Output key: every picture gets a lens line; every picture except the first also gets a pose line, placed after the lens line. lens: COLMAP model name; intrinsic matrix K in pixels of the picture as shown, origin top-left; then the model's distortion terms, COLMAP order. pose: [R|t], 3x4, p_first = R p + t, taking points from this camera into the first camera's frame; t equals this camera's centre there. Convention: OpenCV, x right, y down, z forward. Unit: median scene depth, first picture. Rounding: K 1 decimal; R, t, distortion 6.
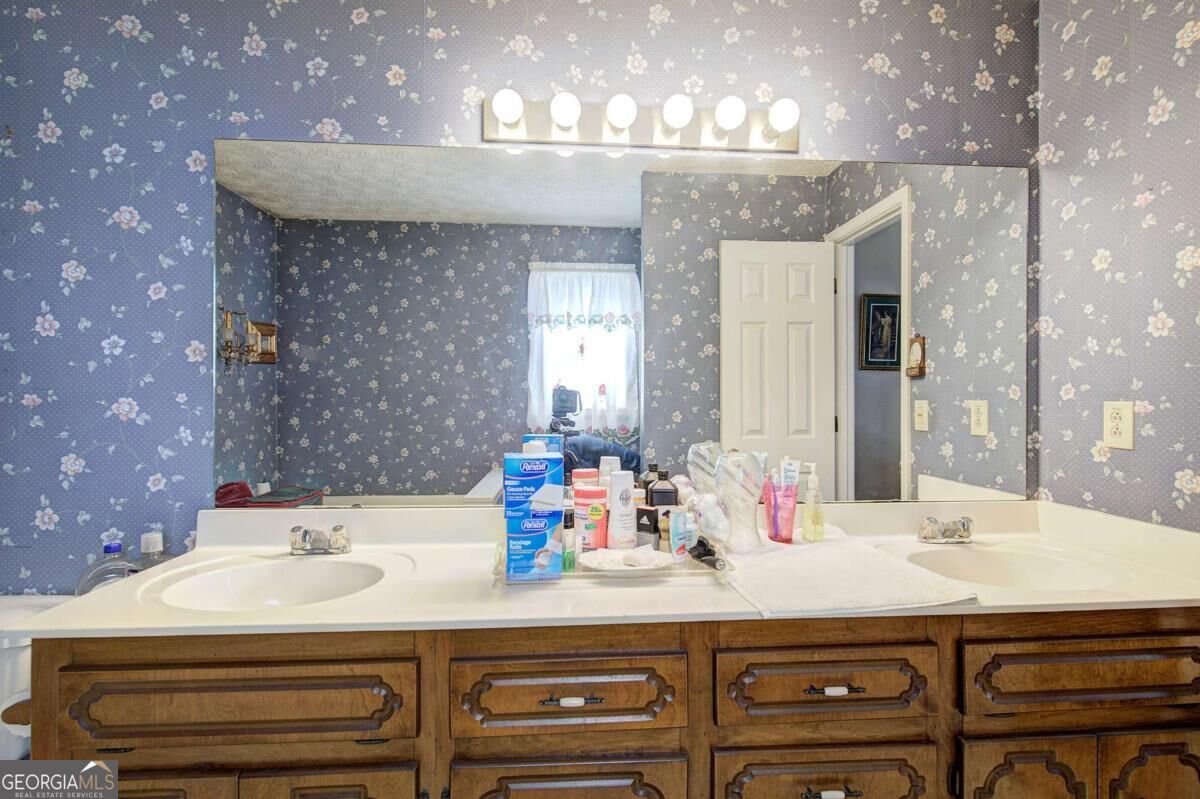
lens RADIAL K [[569.8, 0, 600.8], [0, 569.8, 399.5], [0, 0, 1]] dist [0.003615, 0.000008]
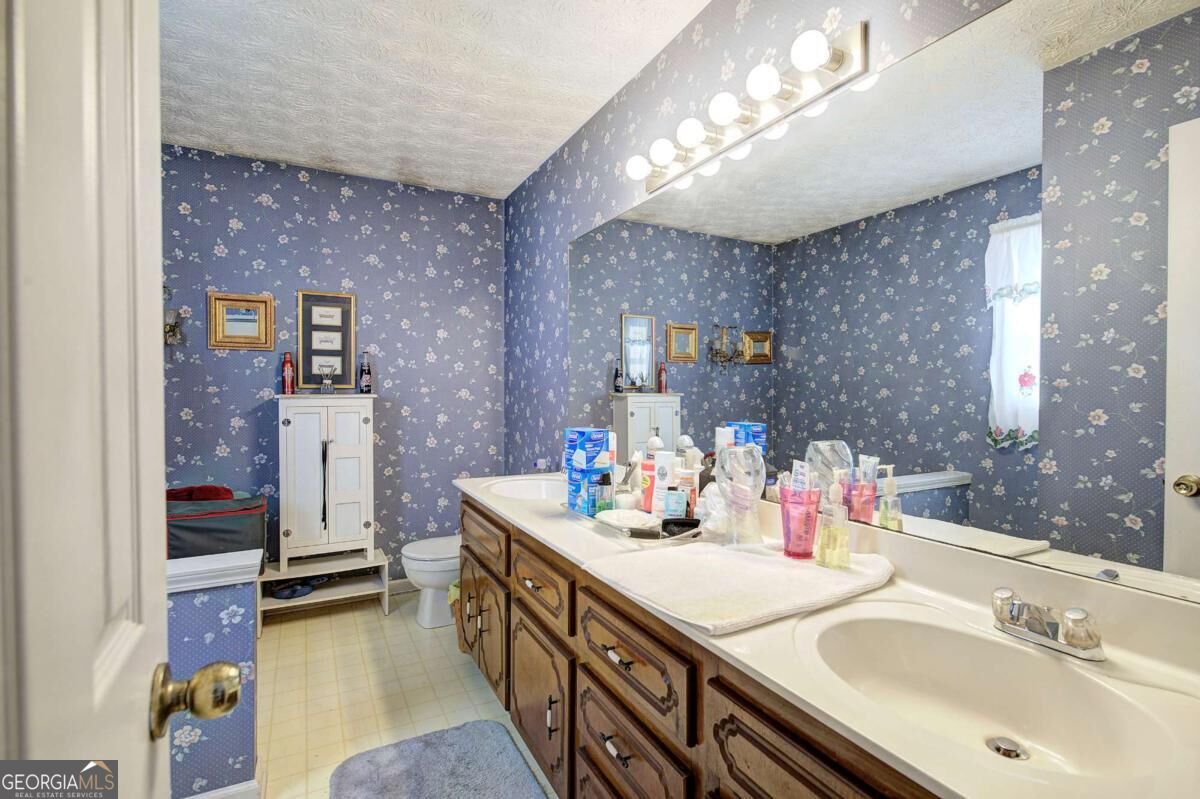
lens RADIAL K [[569.8, 0, 602.7], [0, 569.8, 396.4], [0, 0, 1]] dist [0.003615, 0.000008]
pose [[0.403228, 0.006681, -0.915075, 0.411751], [-0.003075, 0.999978, 0.005946, 0.003023], [0.915094, 0.000417, 0.403240, 0.161047]]
